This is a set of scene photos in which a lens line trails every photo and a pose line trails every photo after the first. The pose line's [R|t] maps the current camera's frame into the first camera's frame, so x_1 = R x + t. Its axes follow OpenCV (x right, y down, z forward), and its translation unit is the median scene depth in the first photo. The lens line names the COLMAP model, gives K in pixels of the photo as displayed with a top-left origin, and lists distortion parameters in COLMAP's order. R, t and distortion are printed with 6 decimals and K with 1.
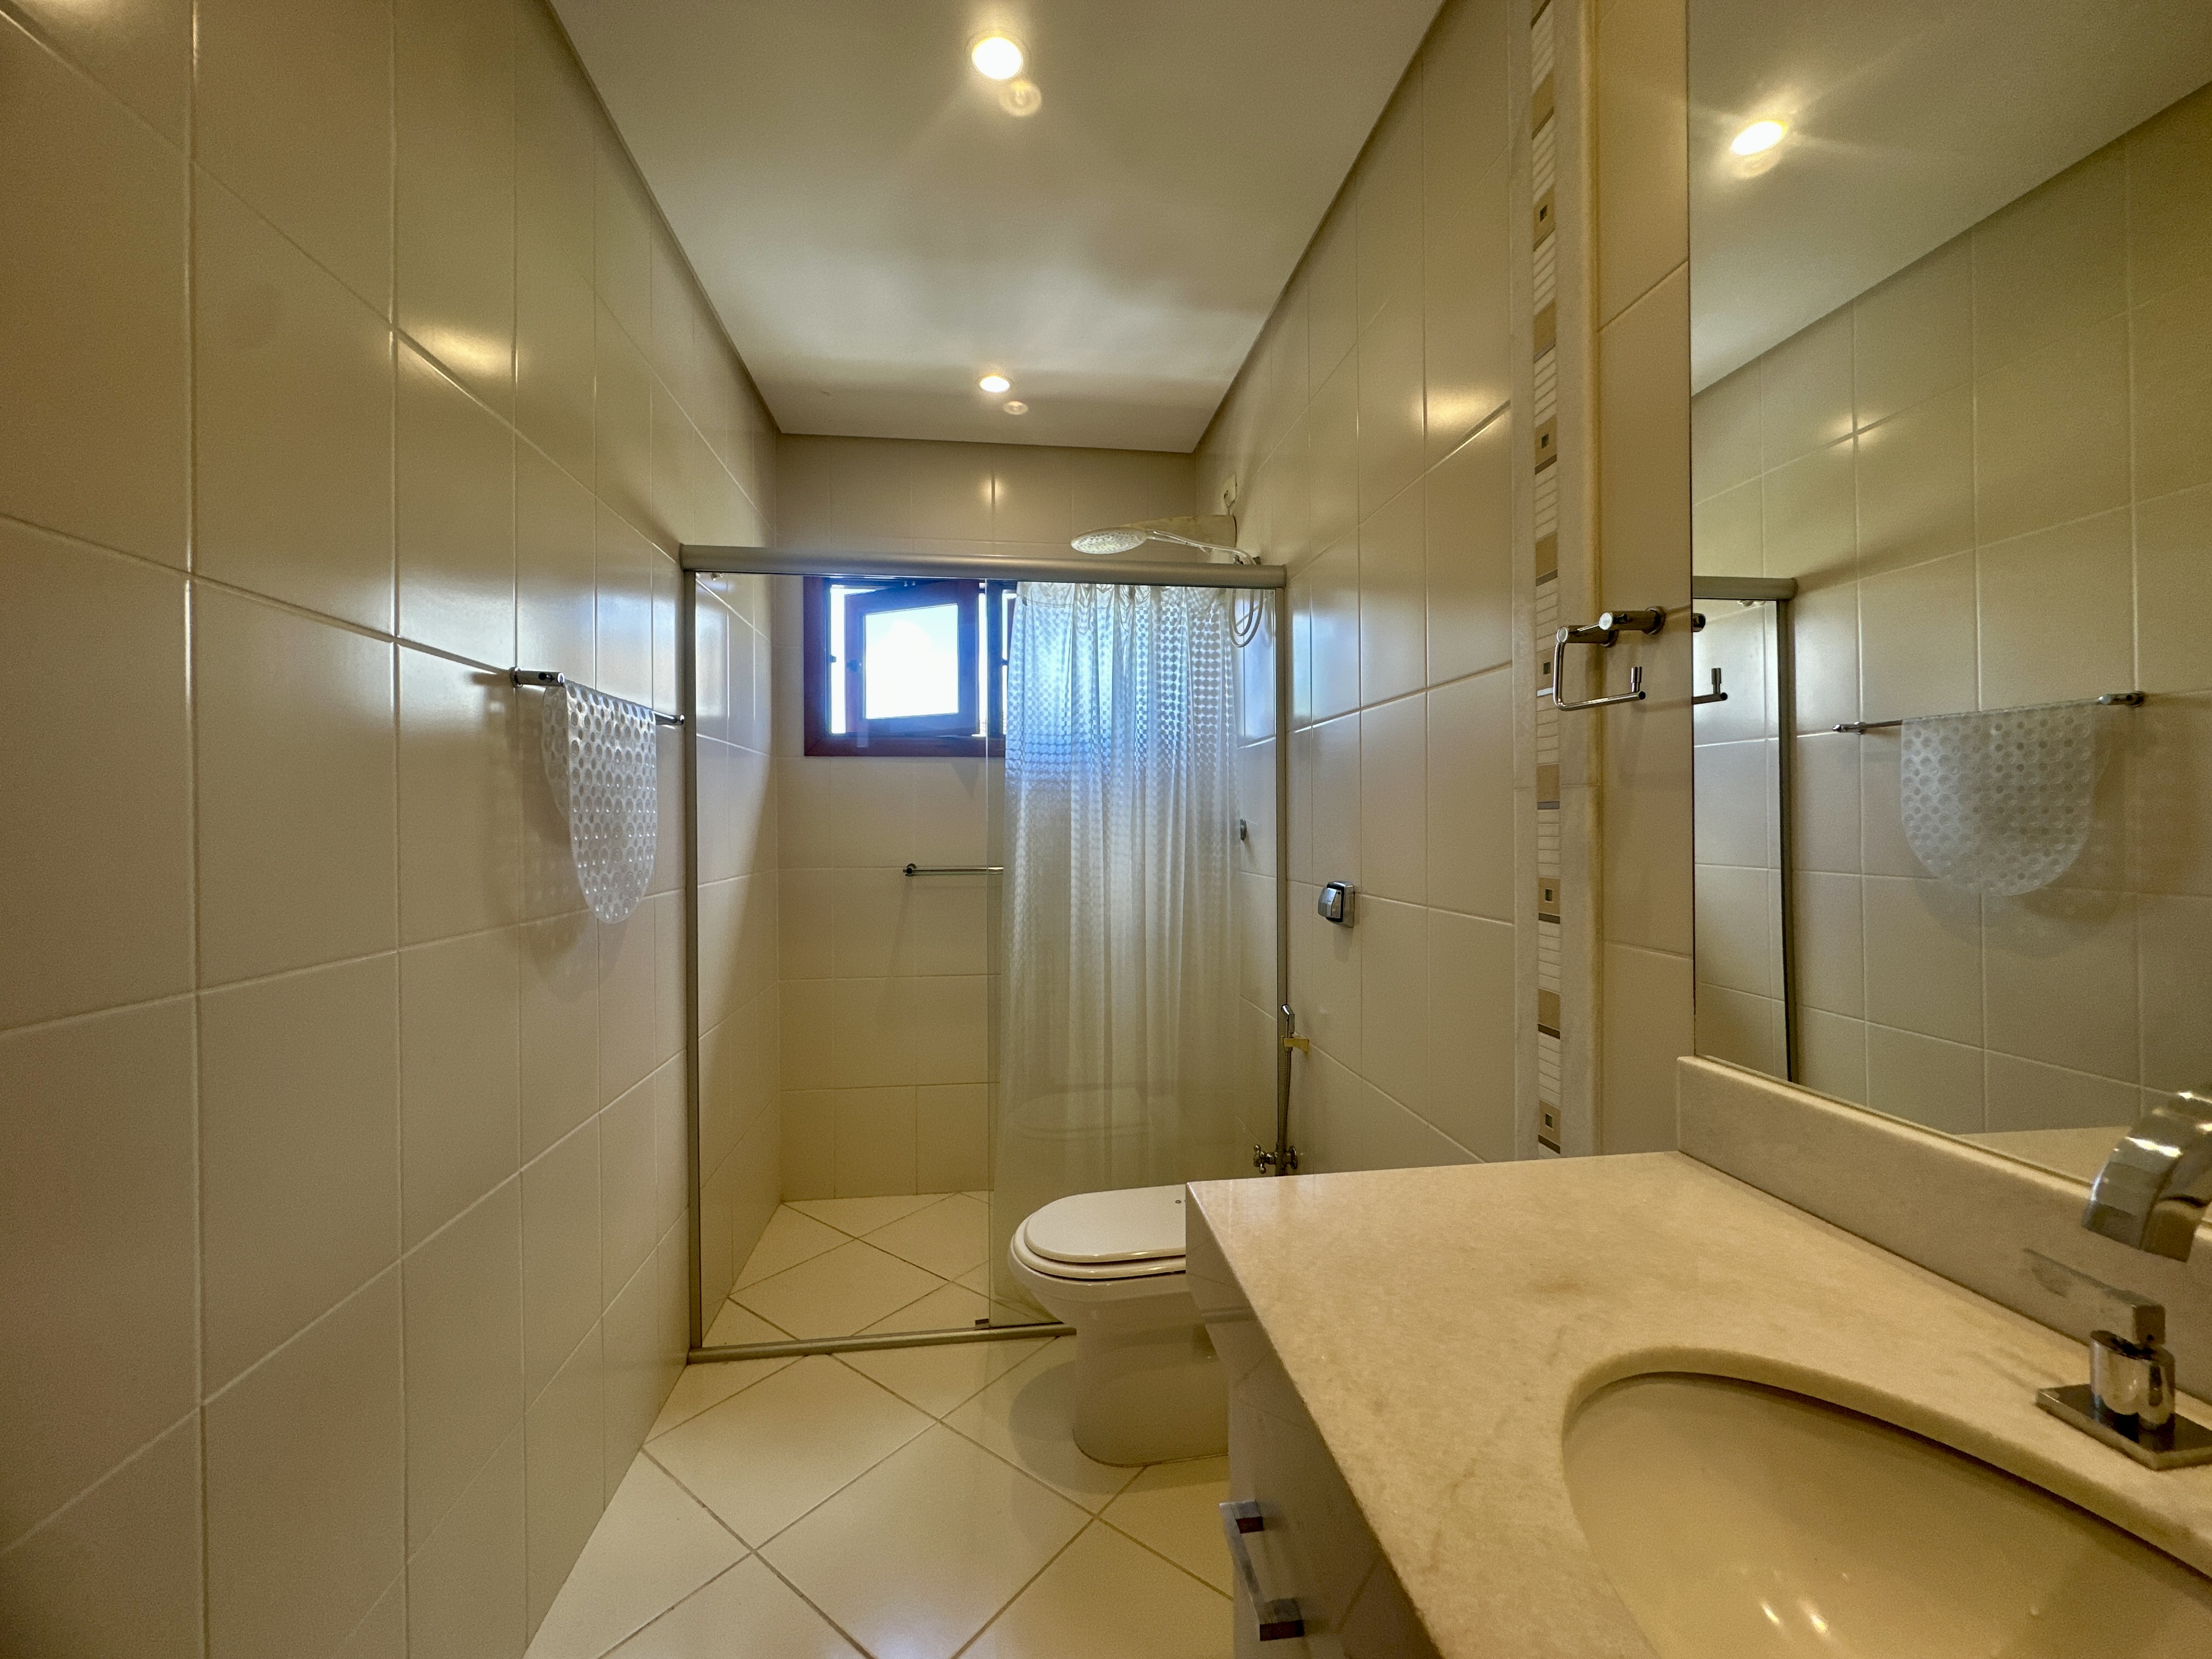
lens RADIAL K [[890.2, 0, 1118.3], [0, 890.2, 817.7], [0, 0, 1]] dist [-0.007982, 0.002482]
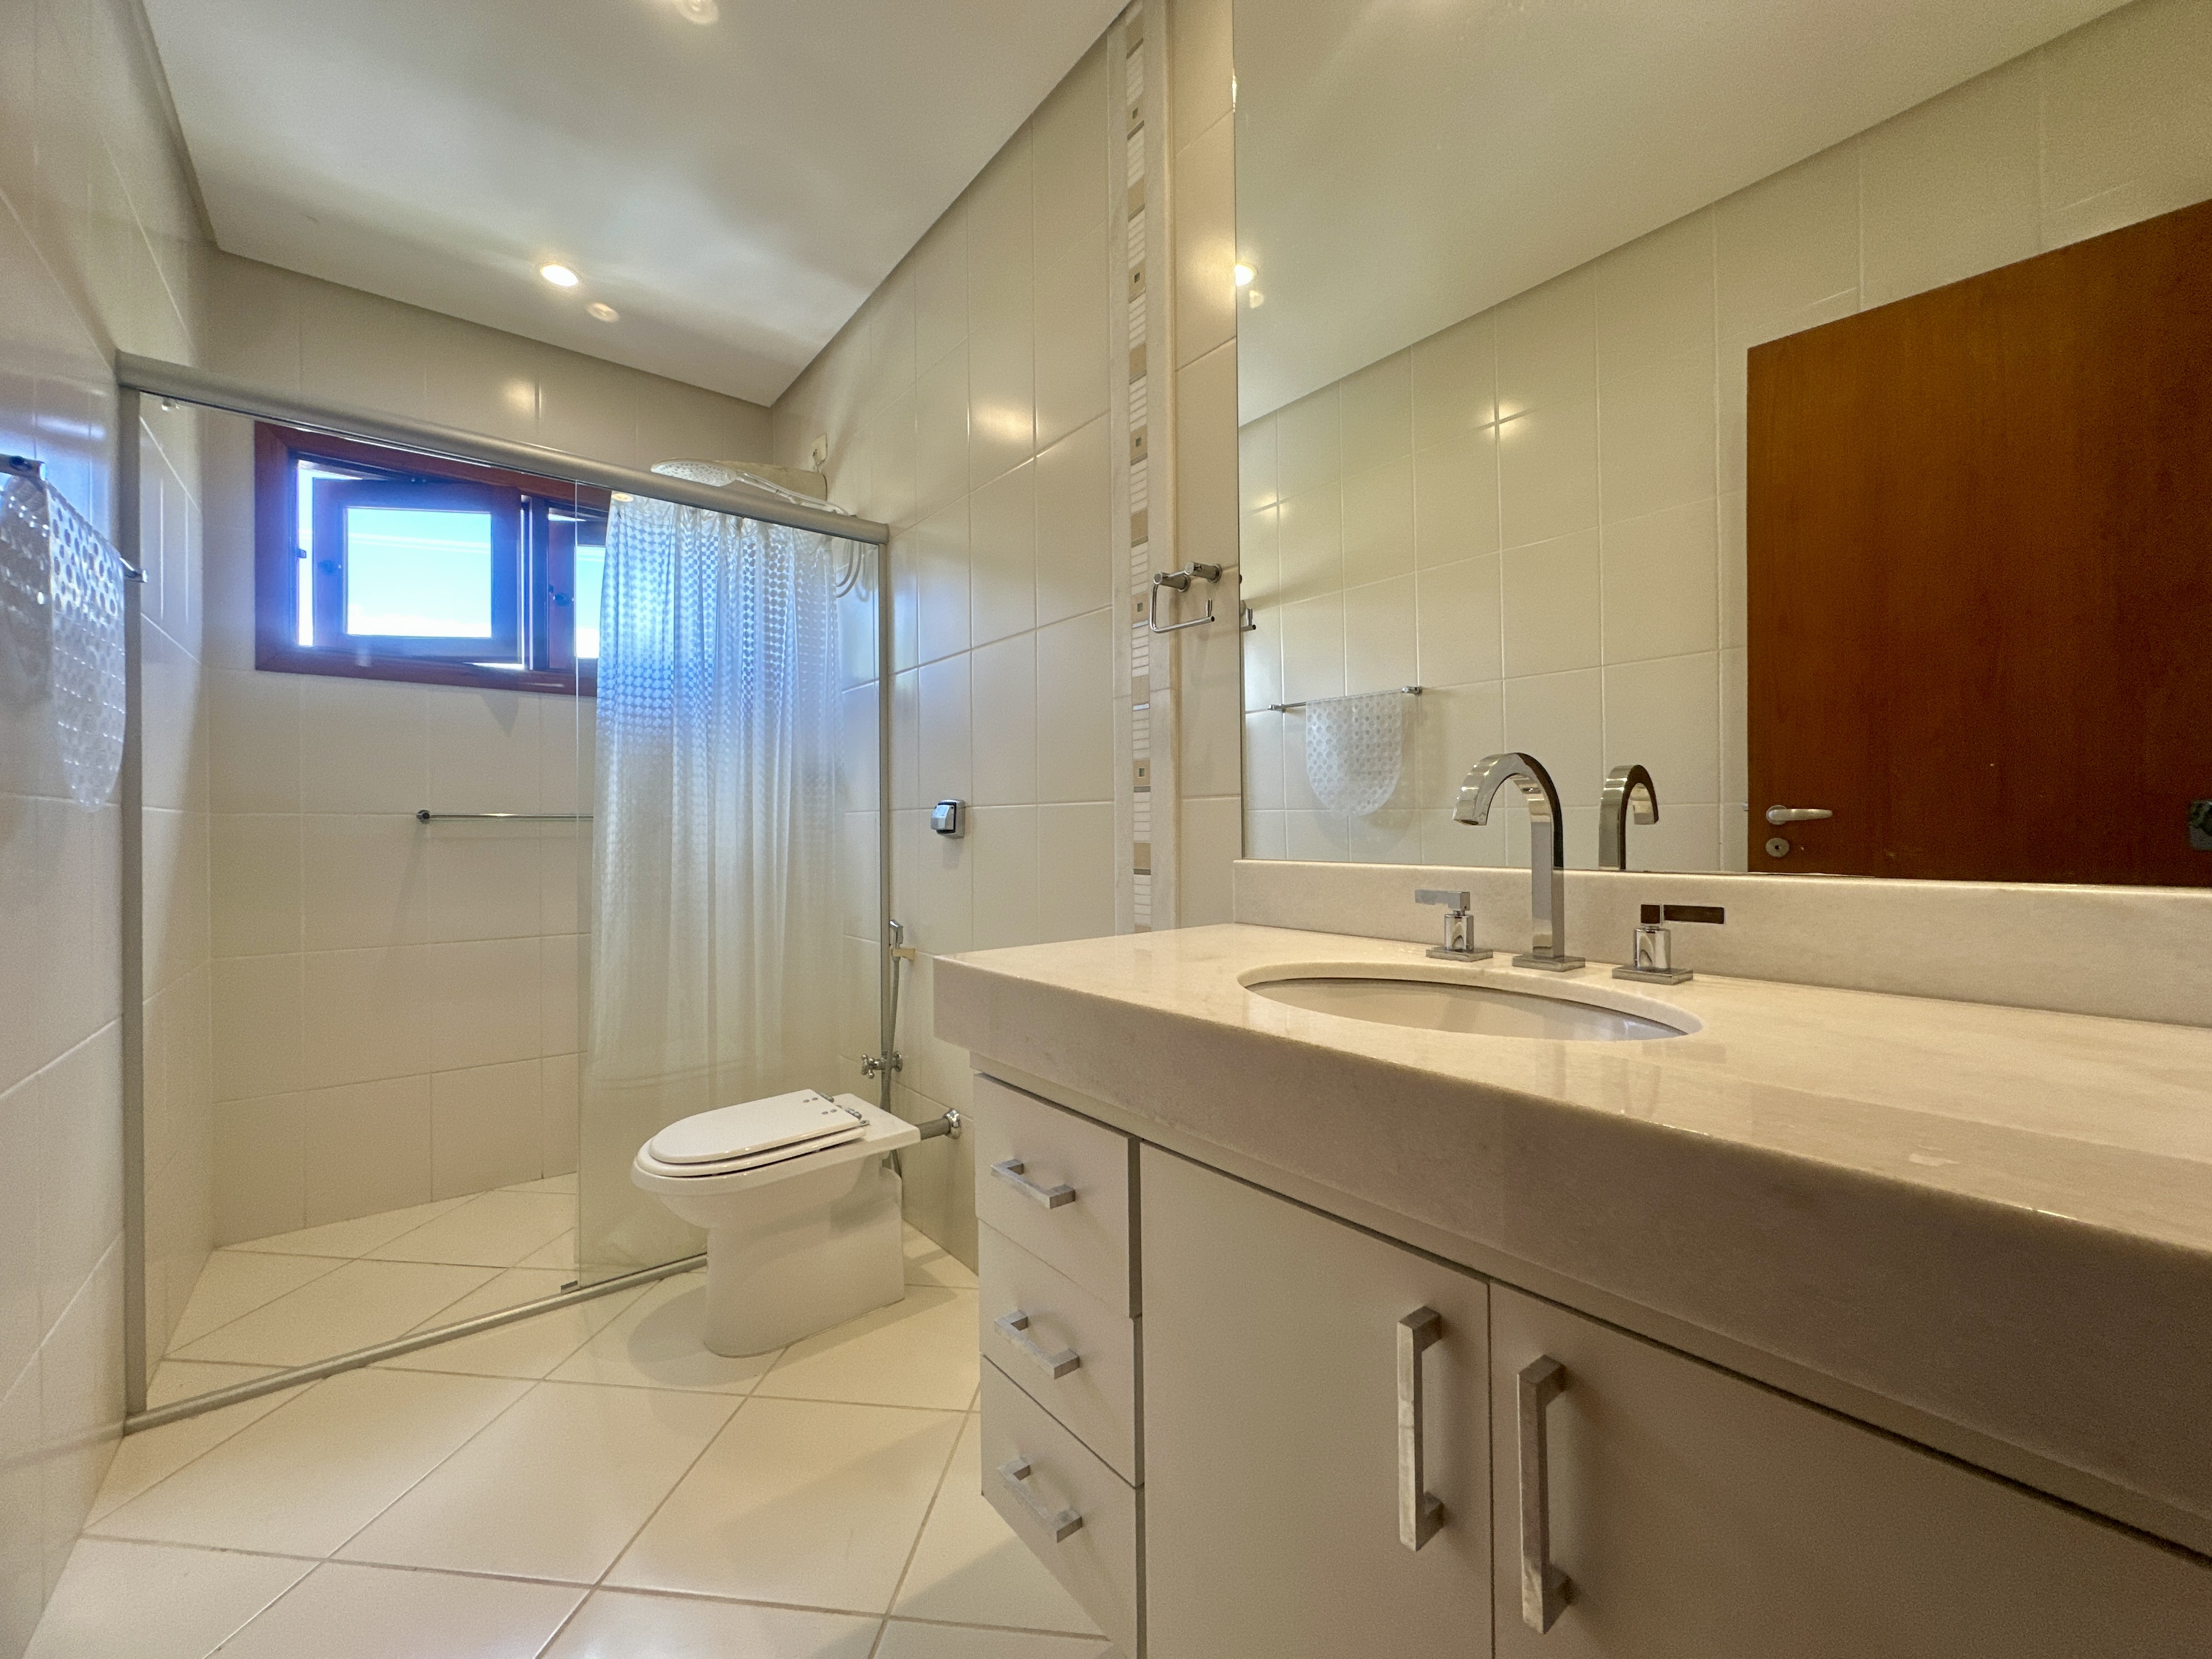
lens RADIAL K [[890.2, 0, 1120.8], [0, 890.2, 821.8], [0, 0, 1]] dist [-0.007982, 0.002482]
pose [[0.849700, 0.000008, 0.527266, -0.159991], [0.005923, 0.999937, -0.009560, 0.105548], [-0.527232, 0.011246, 0.849647, -0.089717]]
